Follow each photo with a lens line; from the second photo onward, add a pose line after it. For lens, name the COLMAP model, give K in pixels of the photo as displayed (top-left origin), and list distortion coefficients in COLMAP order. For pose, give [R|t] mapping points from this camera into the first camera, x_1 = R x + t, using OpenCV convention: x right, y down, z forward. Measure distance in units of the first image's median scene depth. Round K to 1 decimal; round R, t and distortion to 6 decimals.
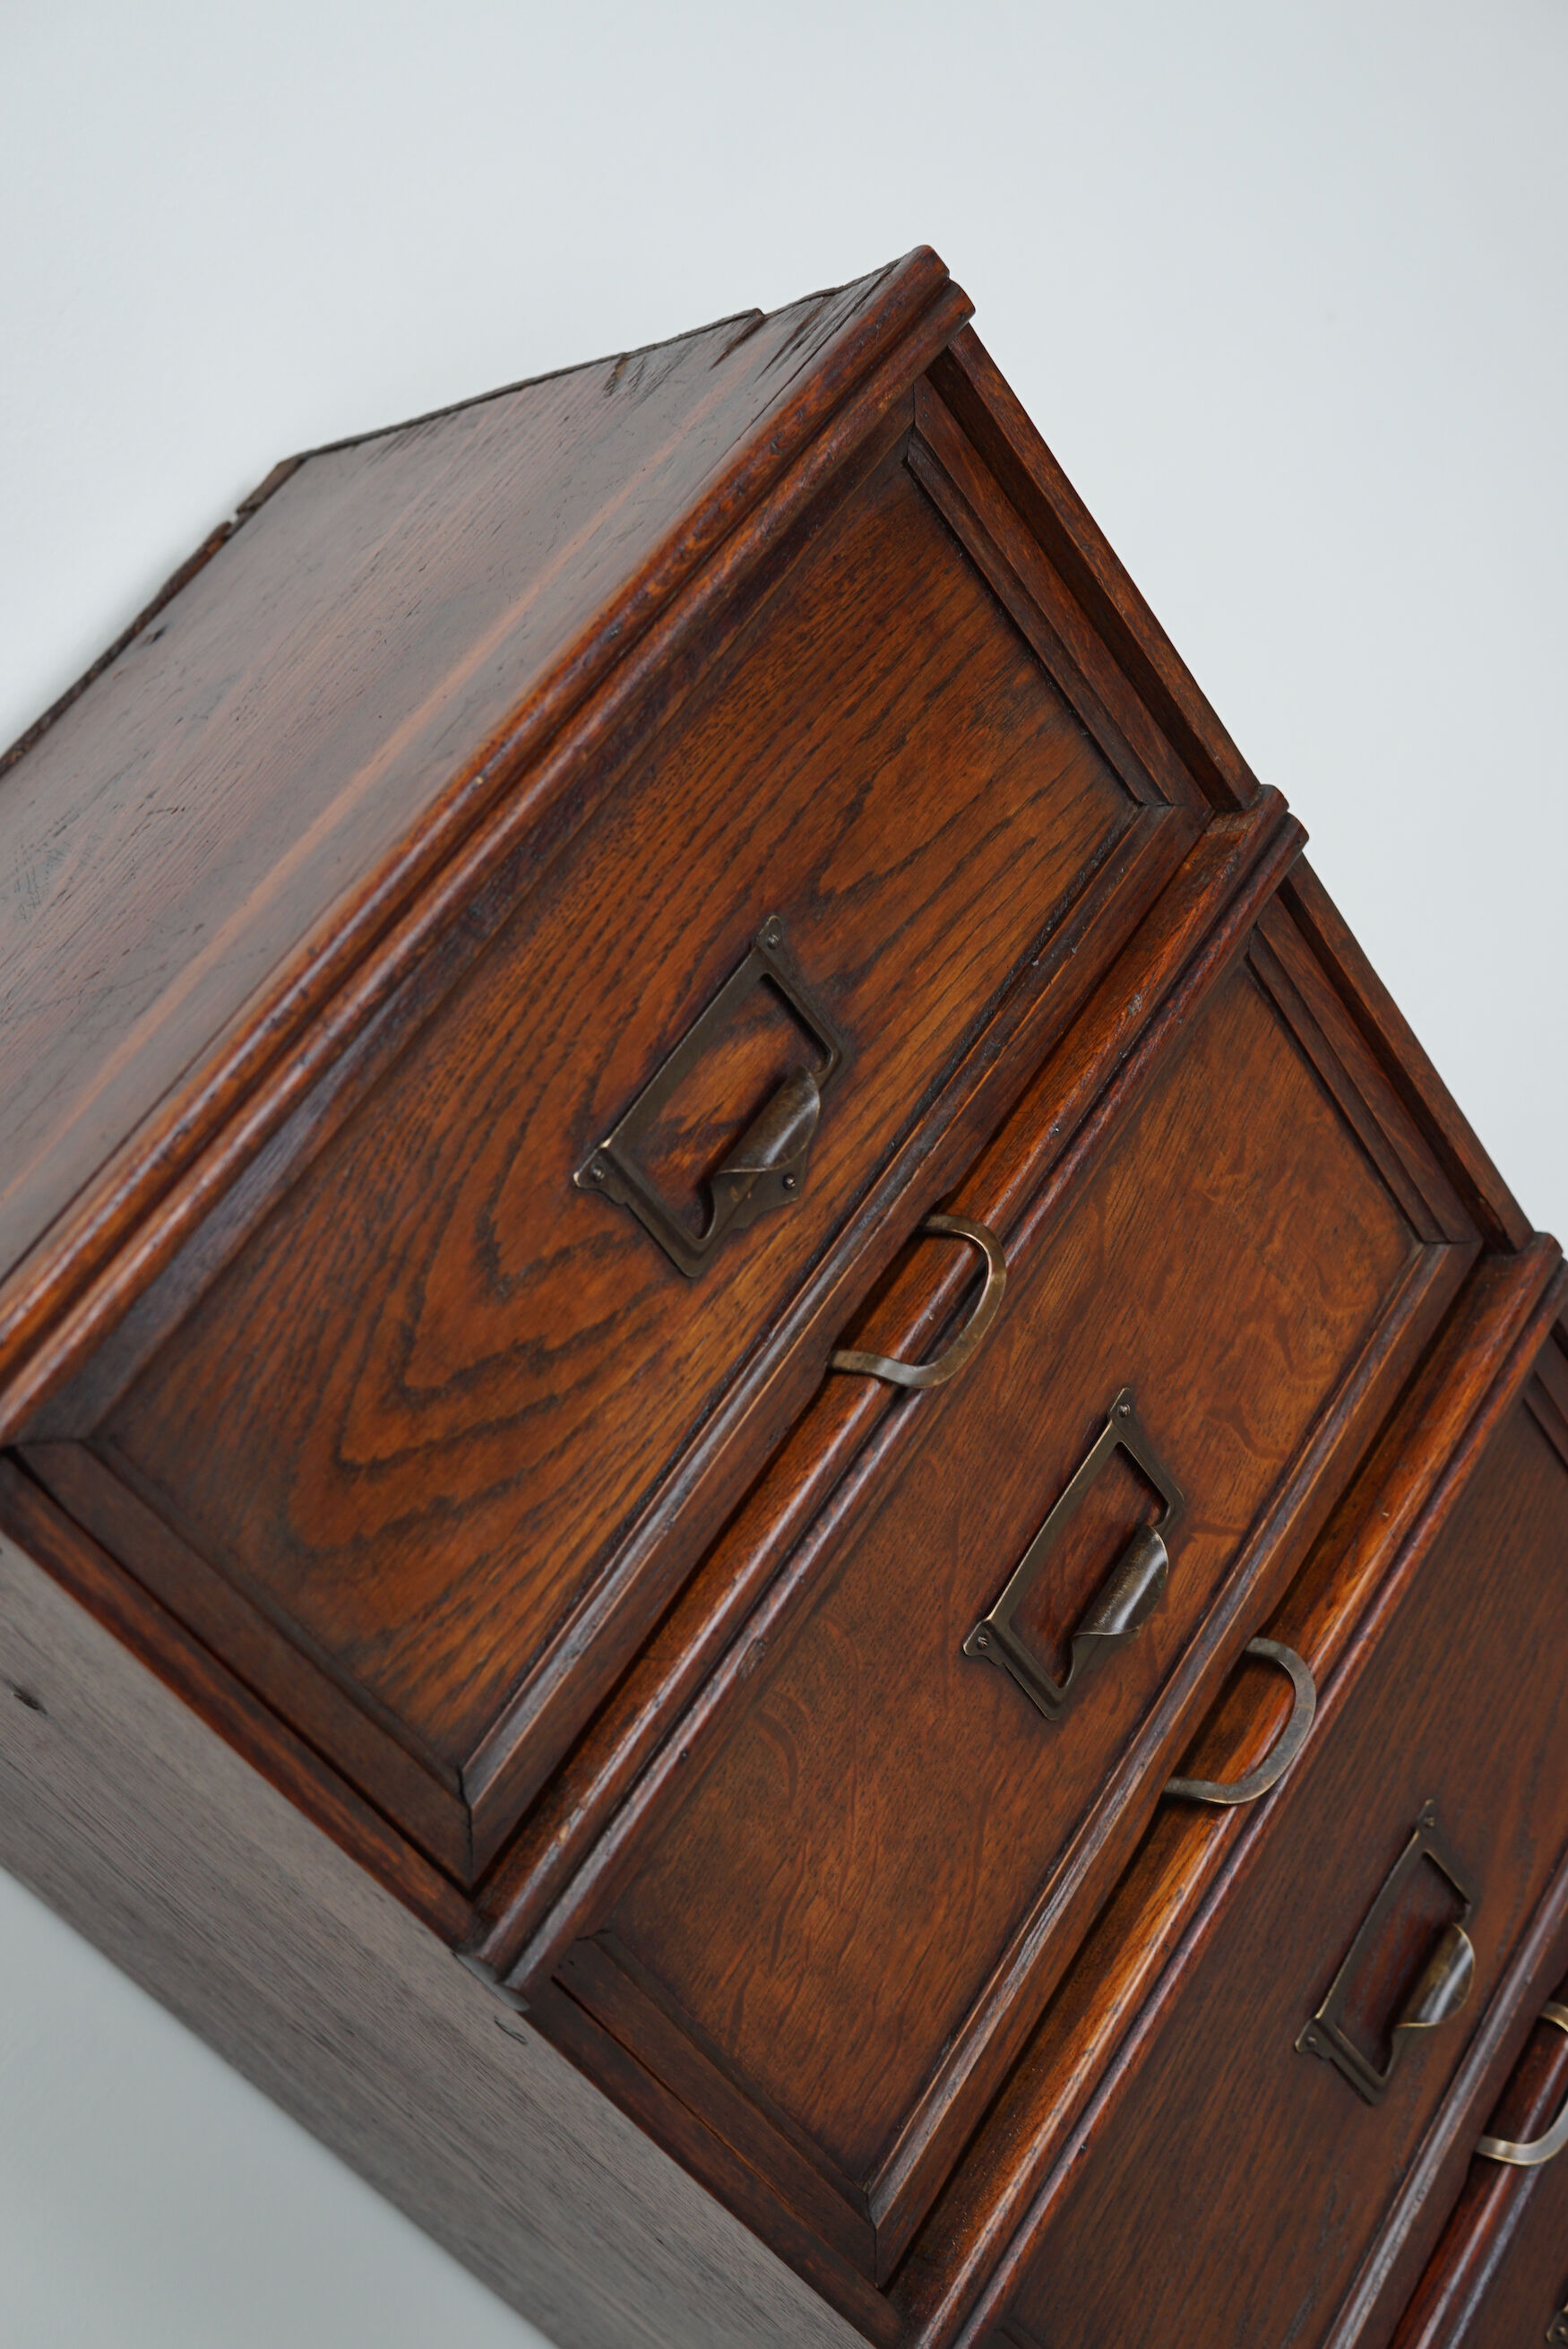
lens RADIAL K [[3047.0, 0, 786.4], [0, 3047.0, 1169.7], [0, 0, 1]] dist [-0.151852, 0.339670]
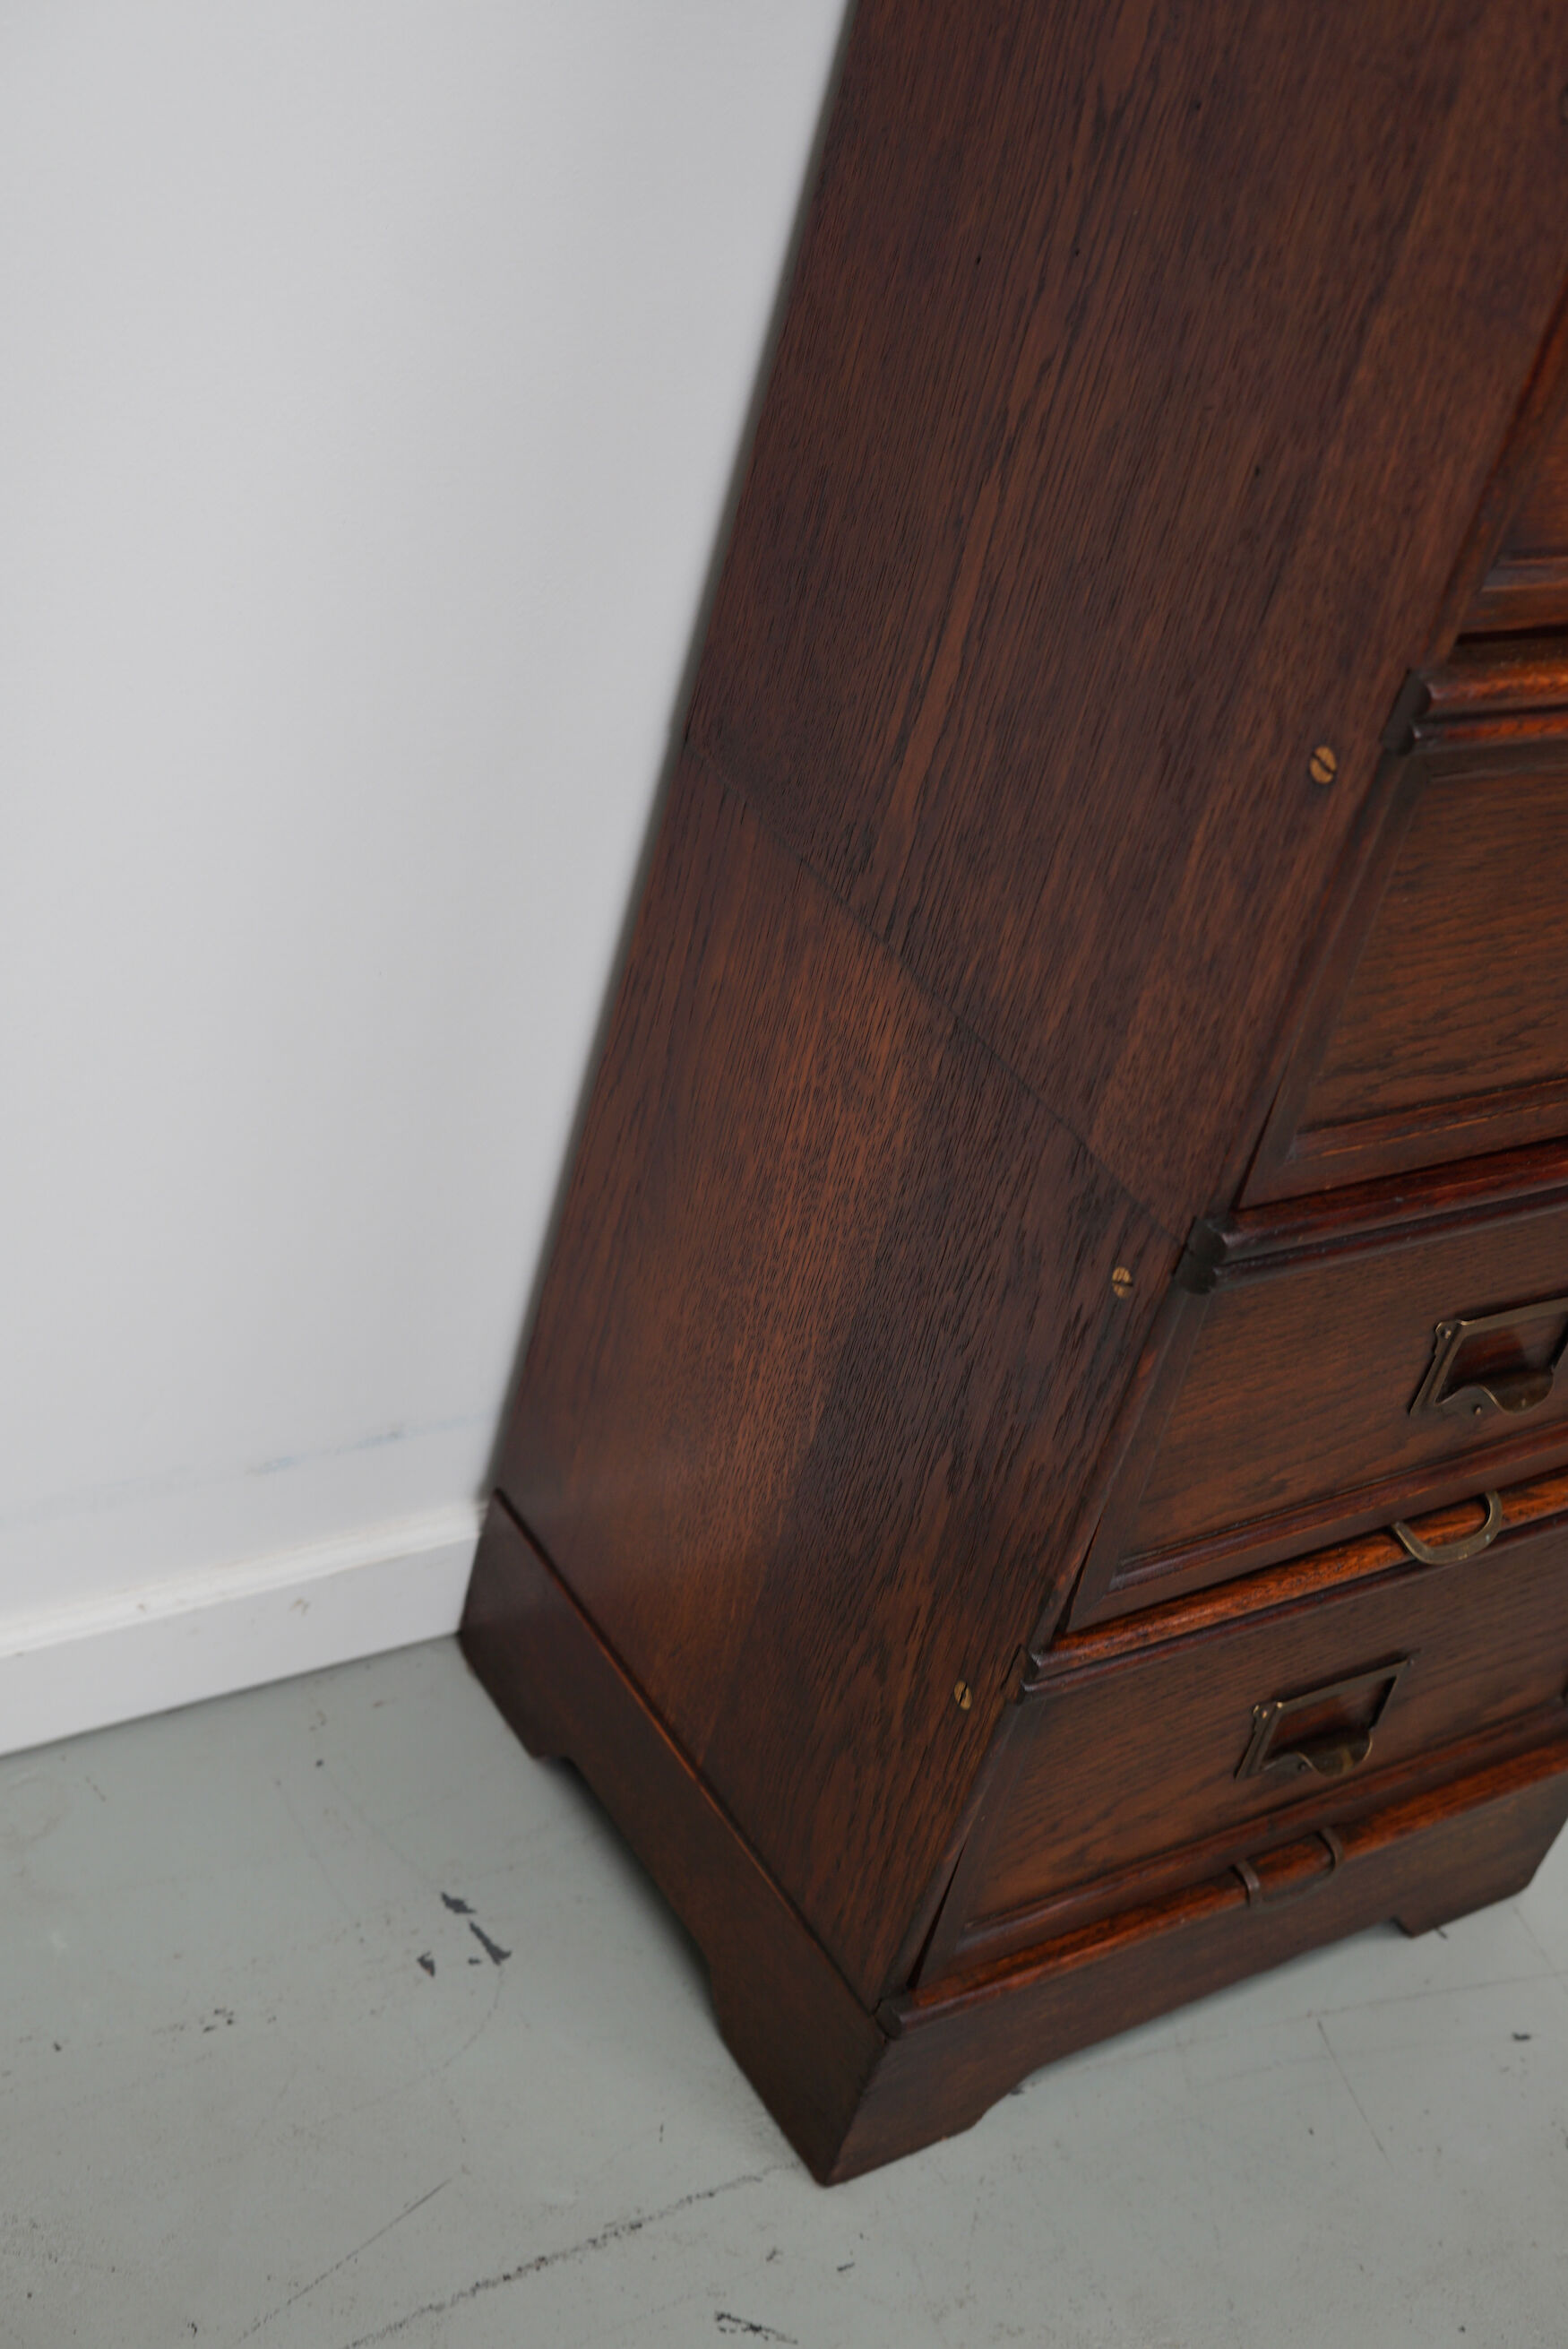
lens RADIAL K [[3025.7, 0, 792.6], [0, 3025.7, 1162.9], [0, 0, 1]] dist [-0.157792, 0.330455]
pose [[0.640394, 0.743183, 0.193840, -0.174482], [-0.758250, 0.651941, 0.005509, 0.659095], [-0.122278, -0.150507, 0.981018, 0.000978]]
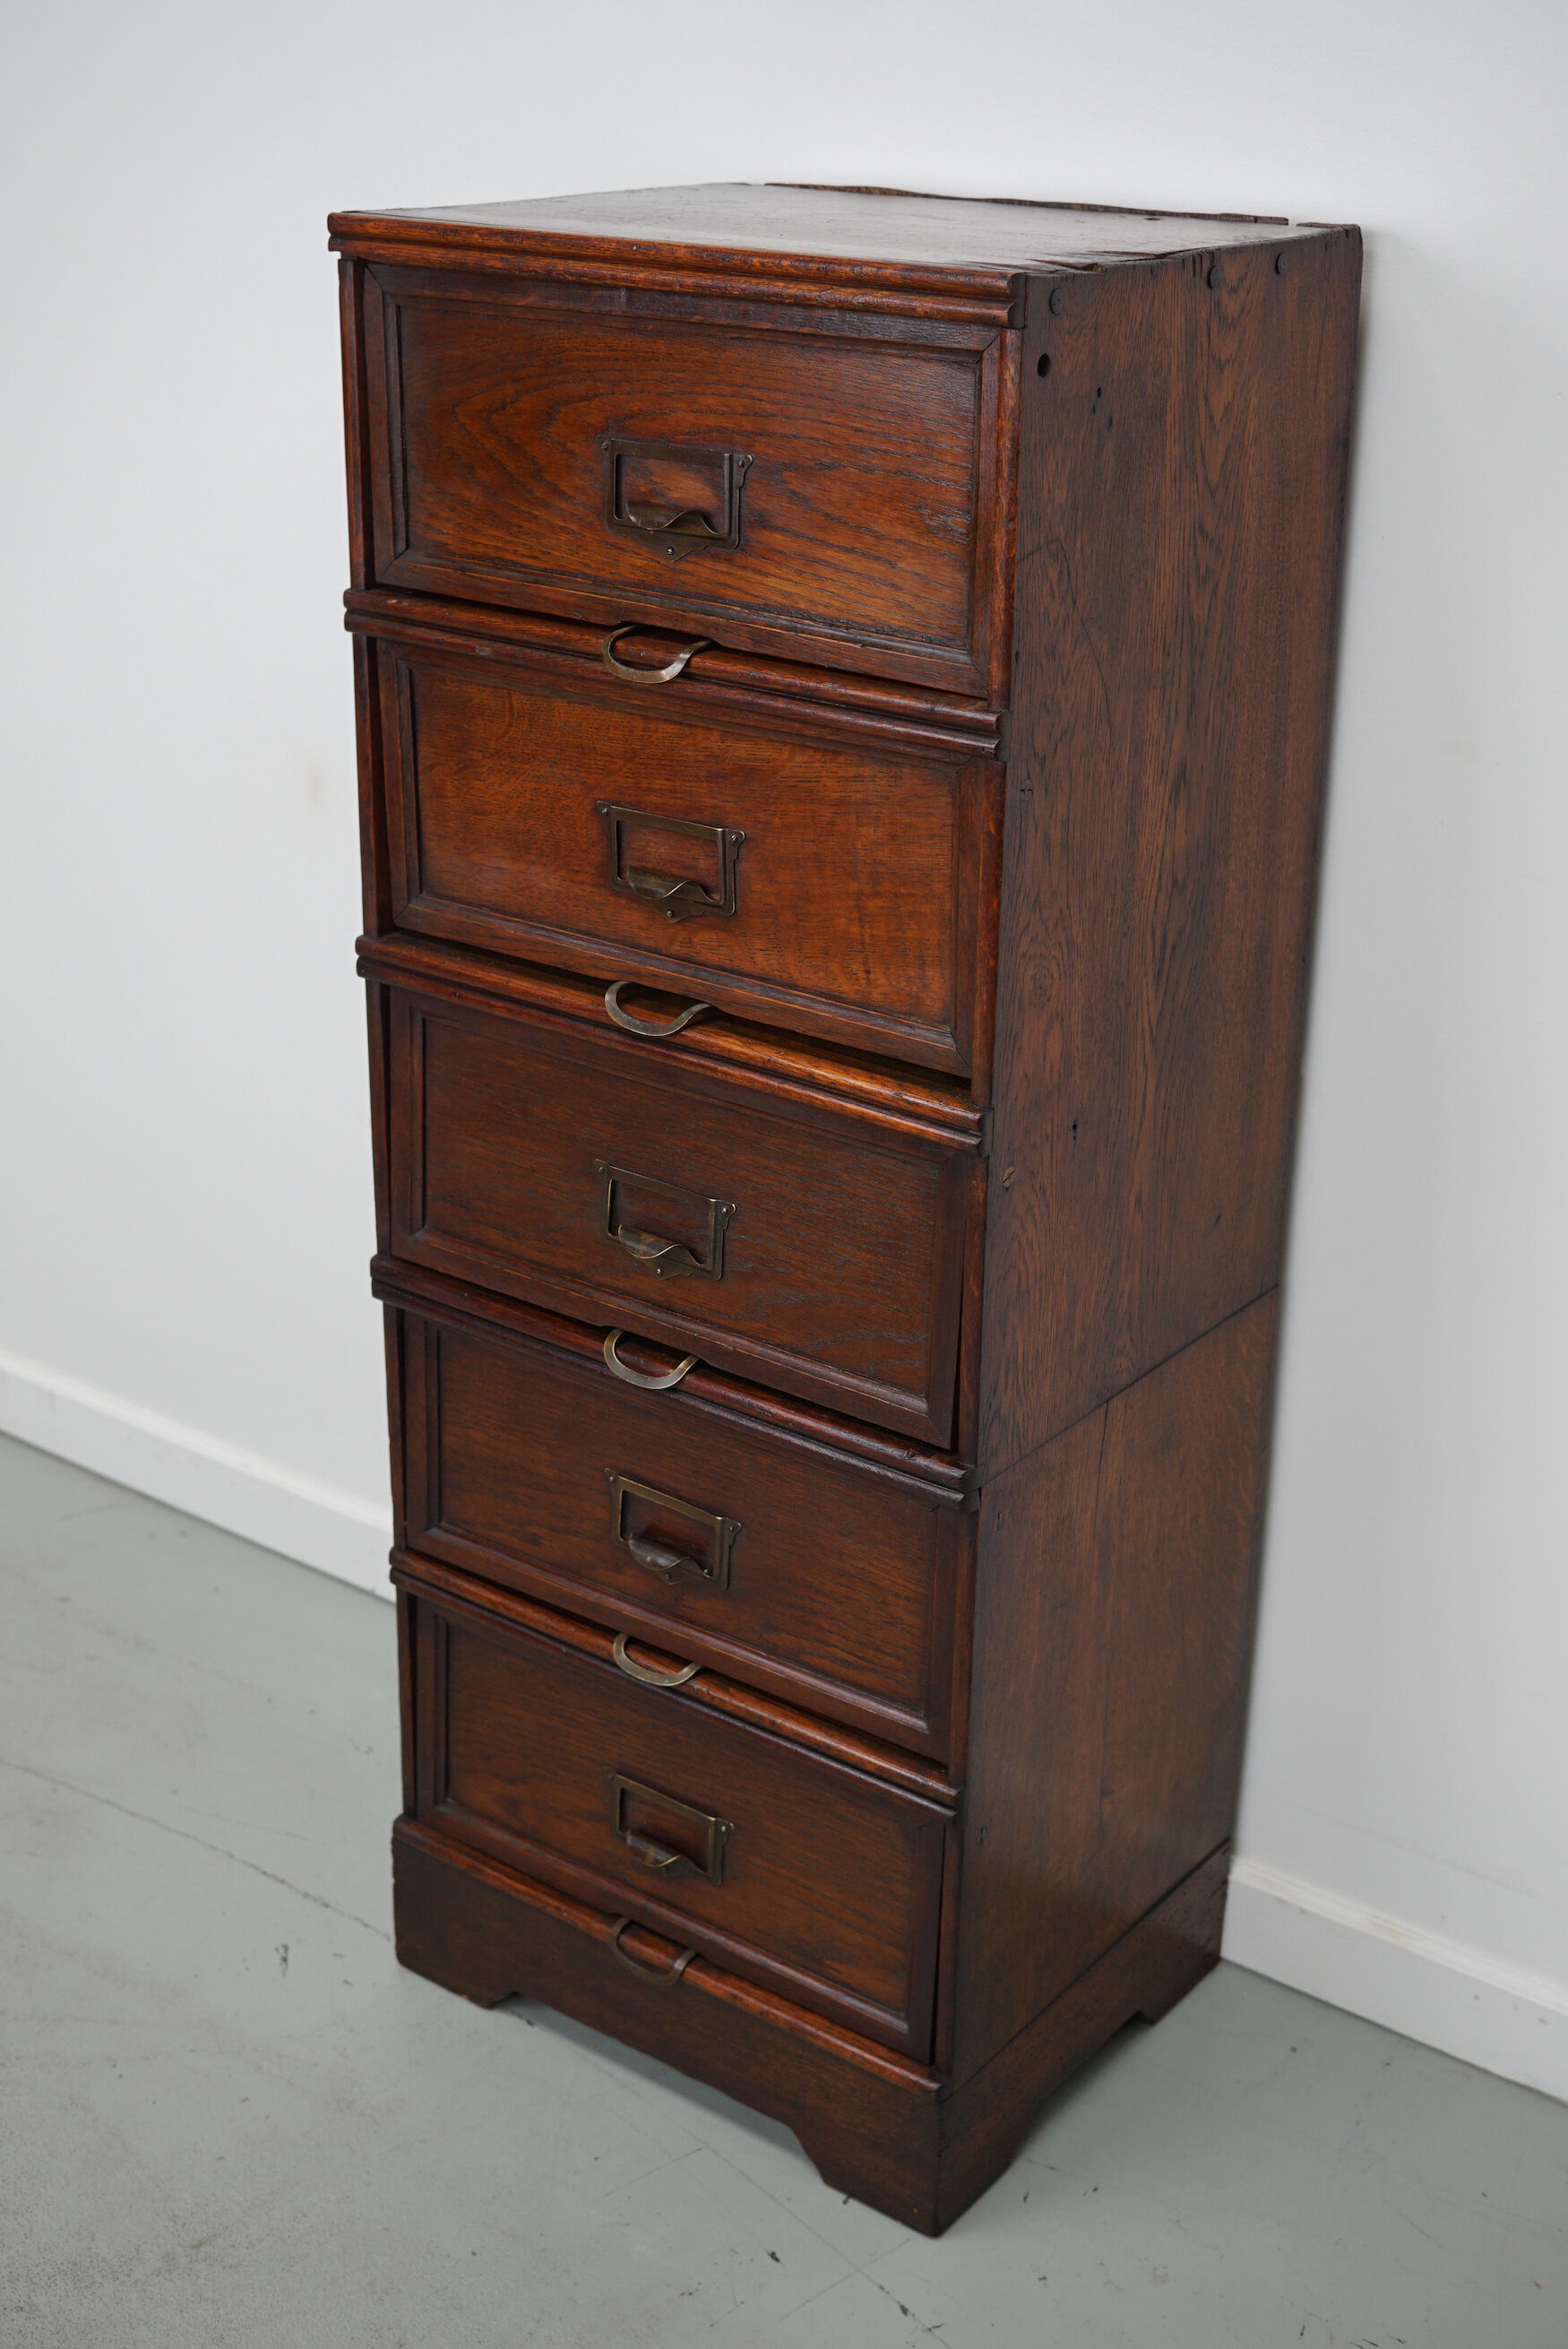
lens RADIAL K [[3047.0, 0, 786.4], [0, 3047.0, 1169.7], [0, 0, 1]] dist [-0.151852, 0.339670]
pose [[0.011874, 0.824047, -0.566397, 1.353095], [-0.579570, 0.467257, 0.667660, -1.089480], [0.814836, 0.320339, 0.483141, 0.279191]]
